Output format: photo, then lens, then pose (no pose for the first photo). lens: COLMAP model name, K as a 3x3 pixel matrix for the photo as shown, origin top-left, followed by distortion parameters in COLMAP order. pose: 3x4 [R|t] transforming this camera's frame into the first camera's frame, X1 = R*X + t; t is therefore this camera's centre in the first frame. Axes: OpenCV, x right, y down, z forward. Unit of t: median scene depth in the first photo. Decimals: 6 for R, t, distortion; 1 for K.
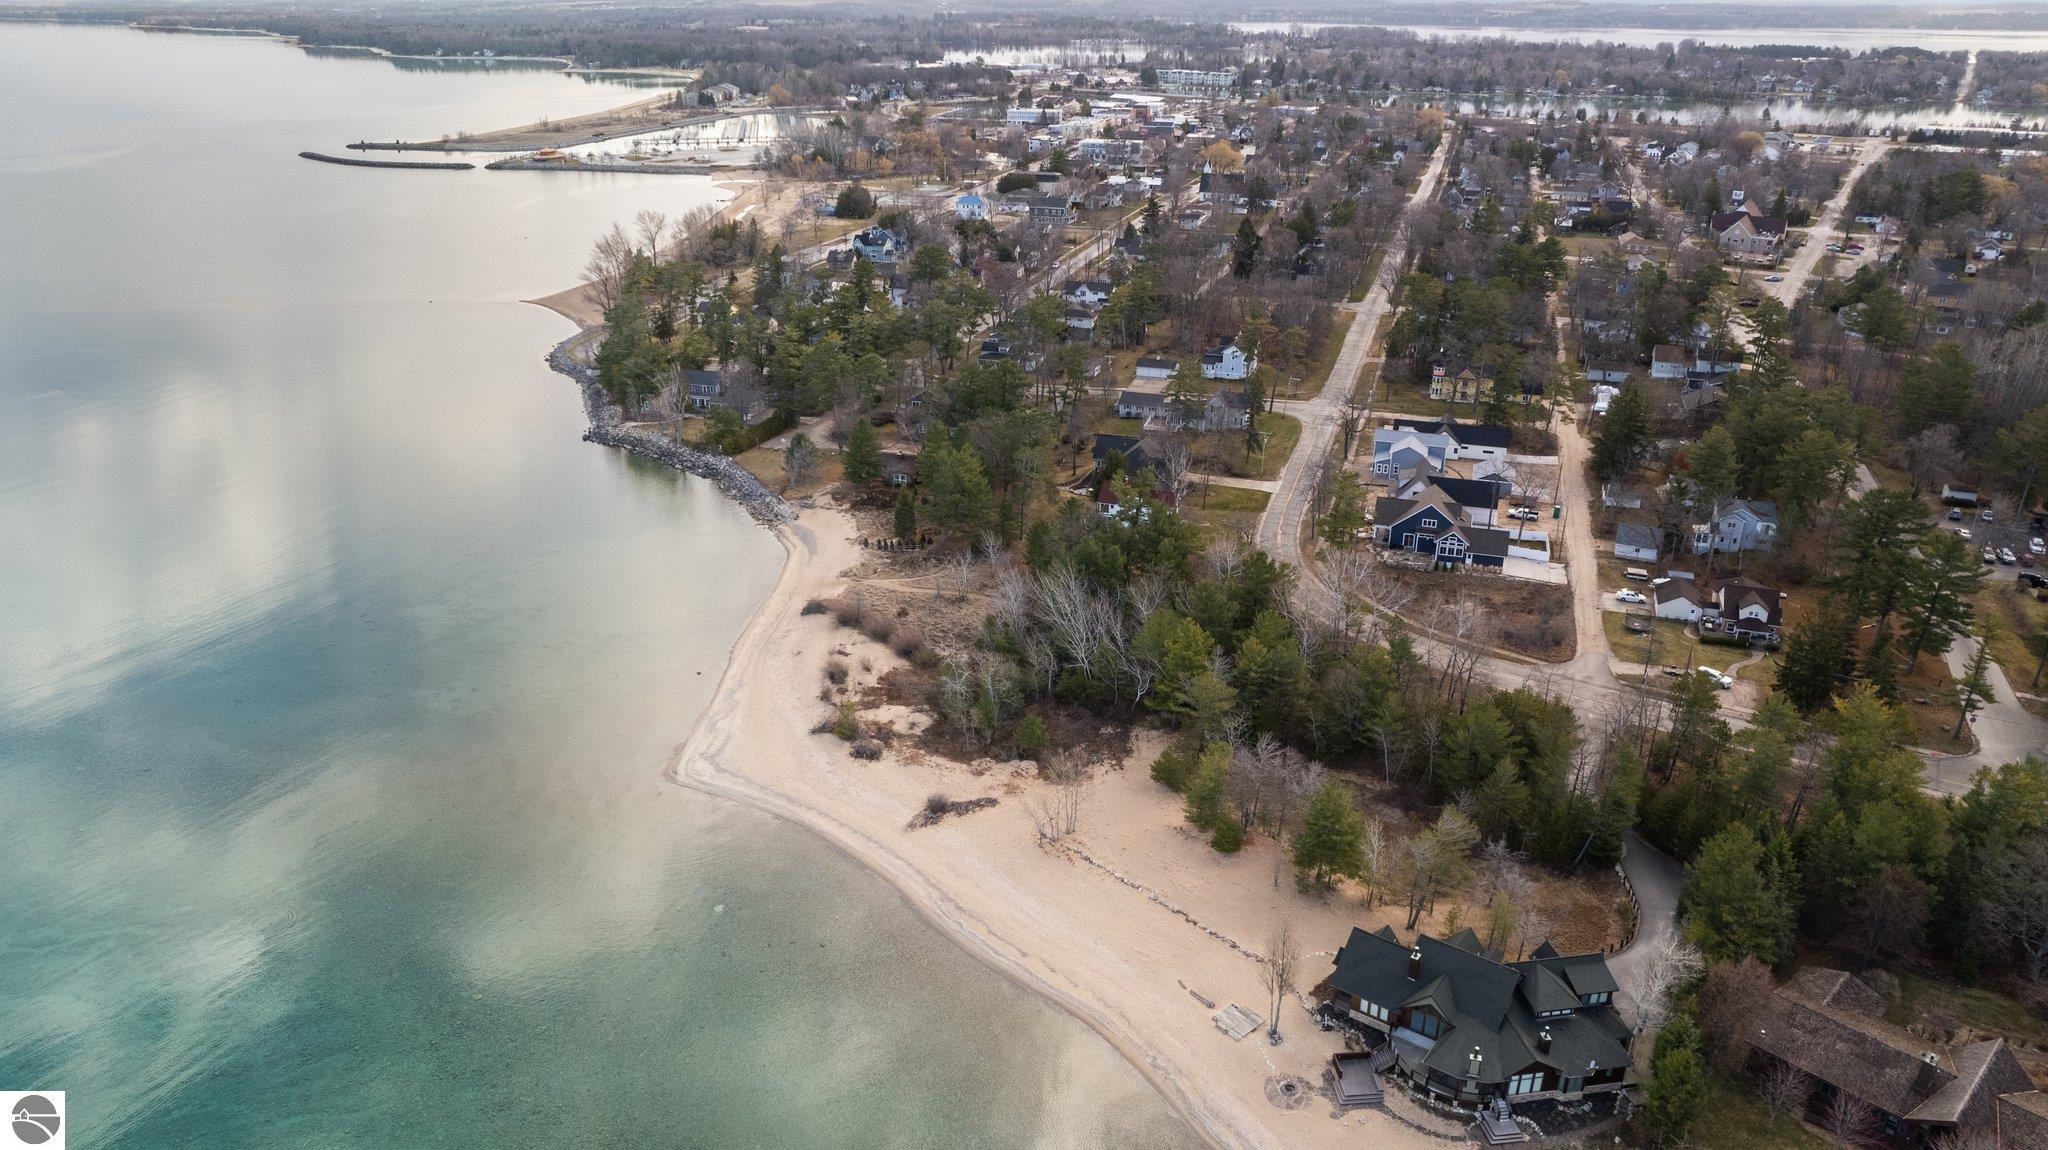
lens RADIAL K [[1394.0, 0, 1031.3], [0, 1394.0, 577.4], [0, 0, 1]] dist [-0.058190, 0.030766]
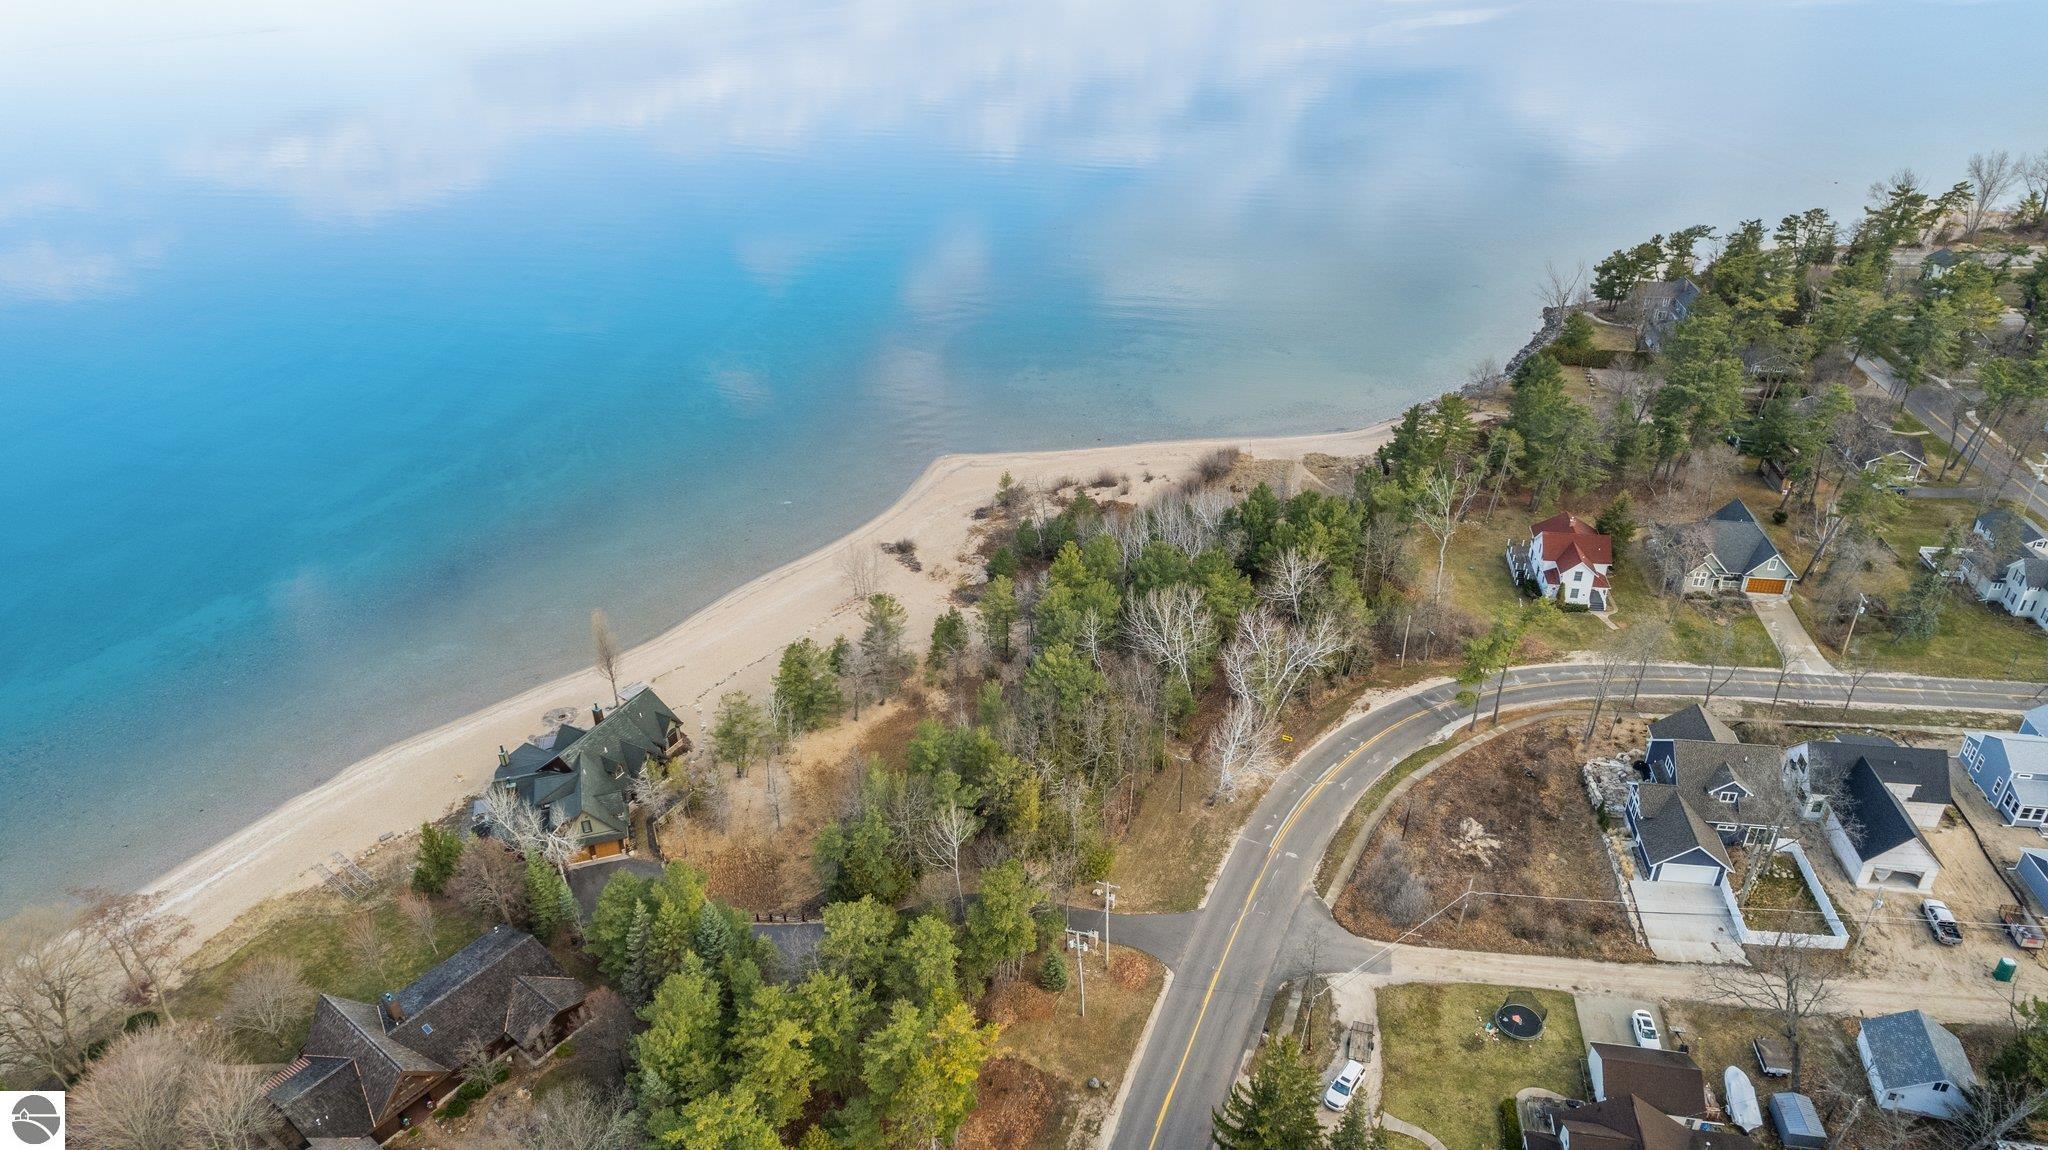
lens RADIAL K [[1309.1, 0, 1032.0], [0, 1309.1, 573.7], [0, 0, 1]] dist [-0.045329, 0.000416]
pose [[0.160981, 0.488189, -0.857762, 0.587865], [-0.370943, 0.835305, 0.405791, -0.204337], [0.914596, 0.252856, 0.315559, 0.438382]]
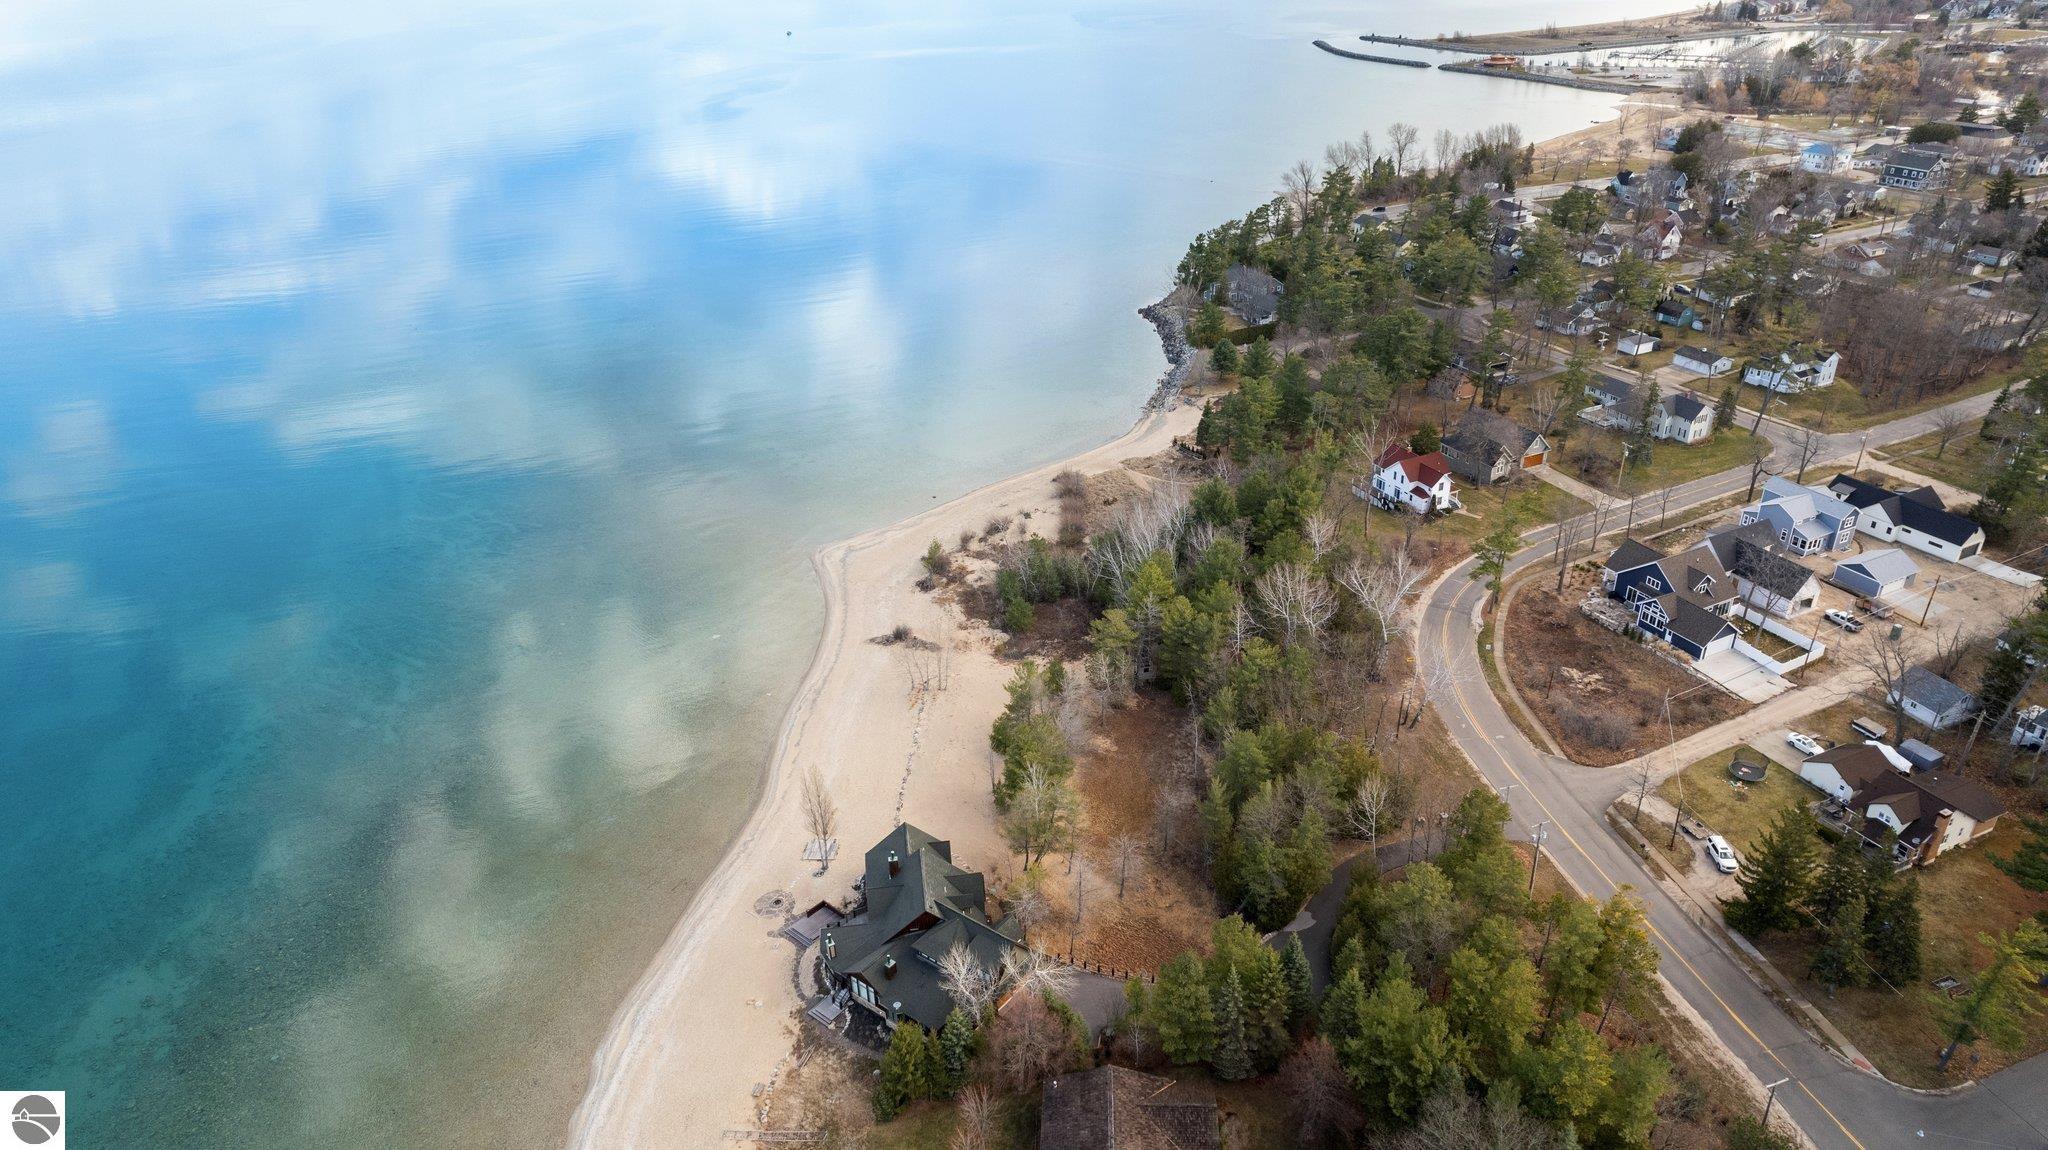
lens RADIAL K [[1309.1, 0, 1032.0], [0, 1309.1, 573.7], [0, 0, 1]] dist [-0.045329, 0.000416]
pose [[0.697856, 0.314563, -0.643465, 0.443238], [-0.255643, 0.948615, 0.186486, -0.079575], [0.669062, 0.034357, 0.742412, 0.127171]]
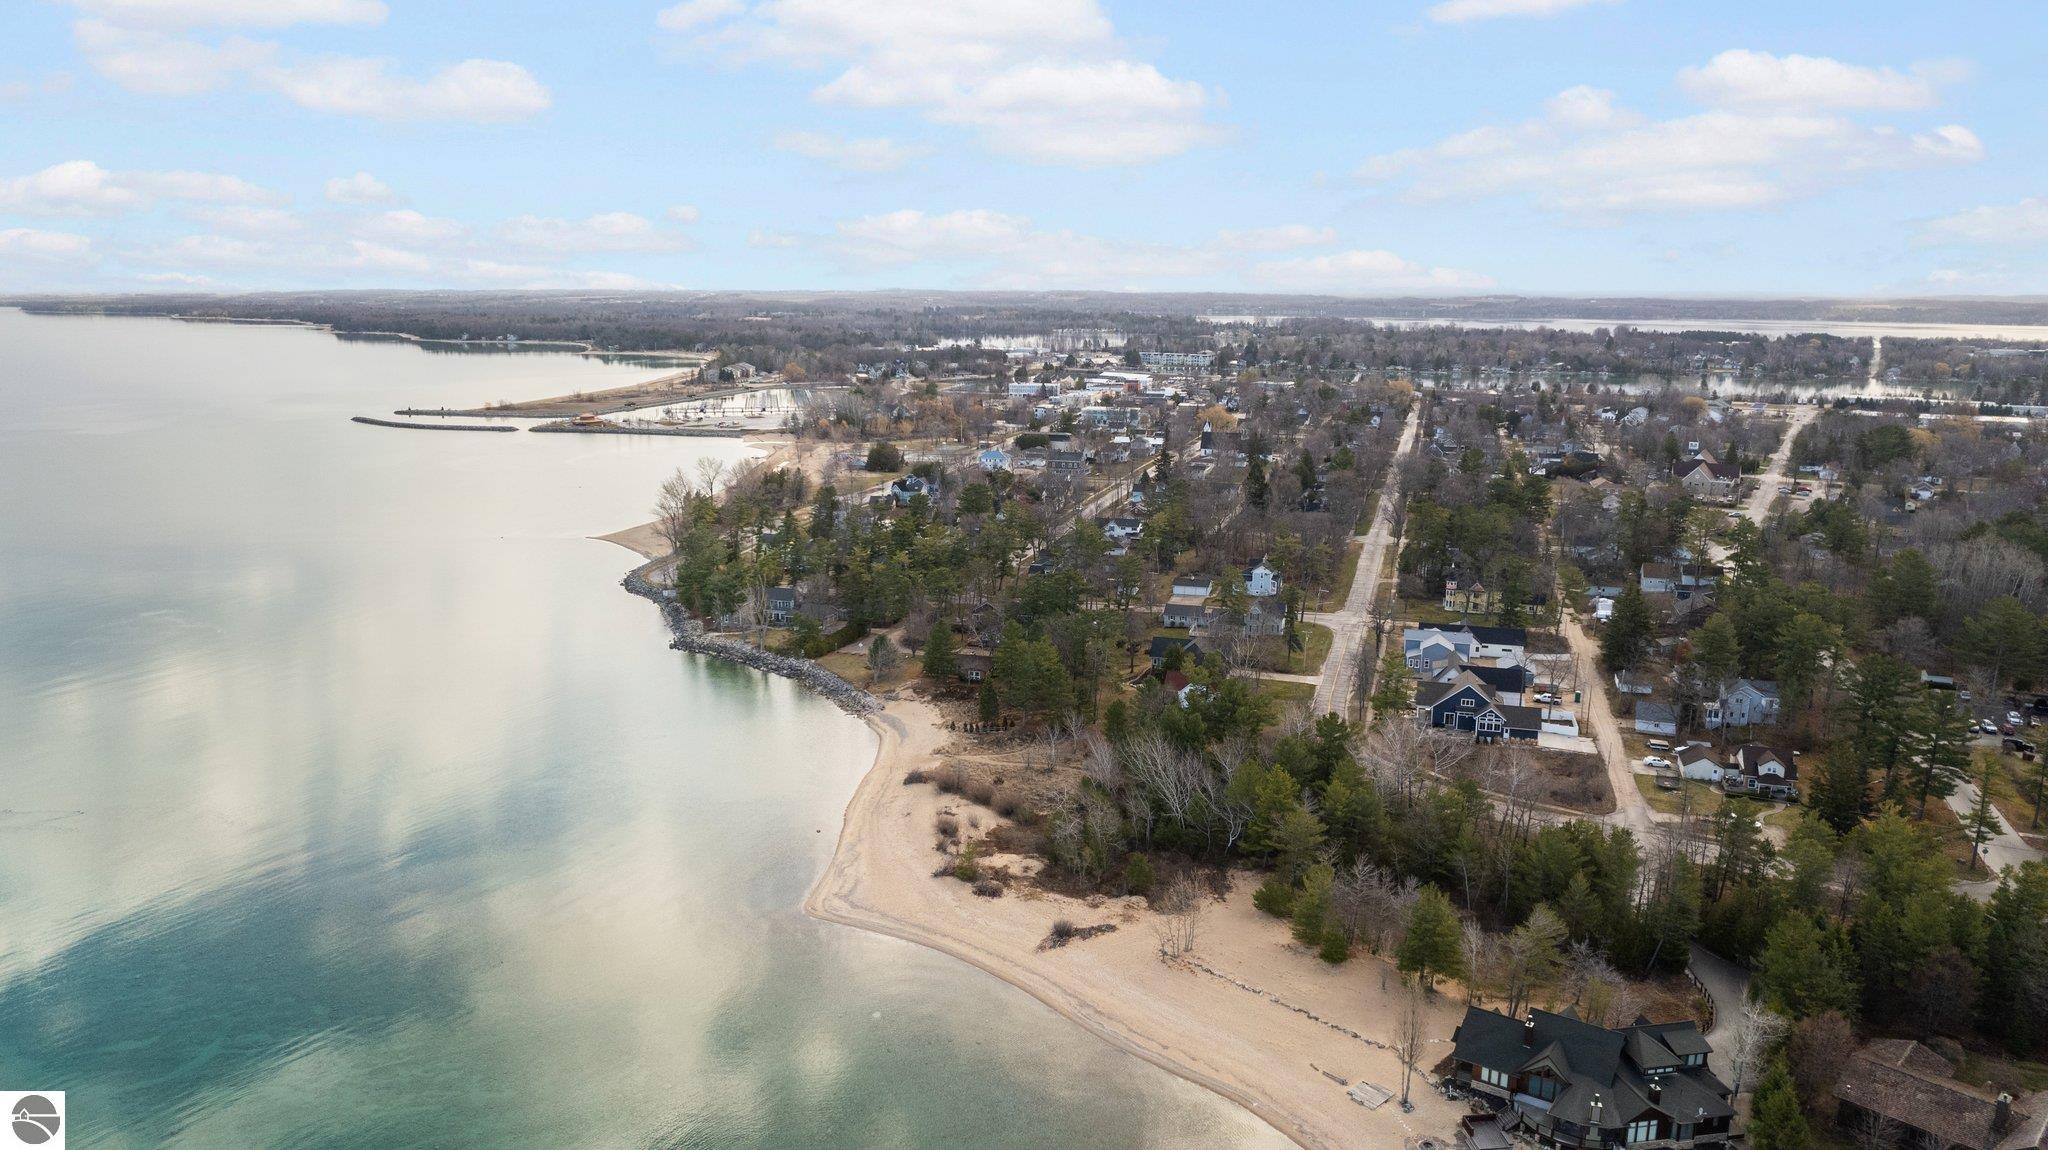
lens RADIAL K [[1366.4, 0, 1033.8], [0, 1366.4, 584.0], [0, 0, 1]] dist [-0.059134, 0.042471]
pose [[0.999816, -0.002574, 0.018995, -0.065579], [0.006105, 0.982107, -0.188226, 0.058110], [-0.018170, 0.188308, 0.981942, -0.061221]]
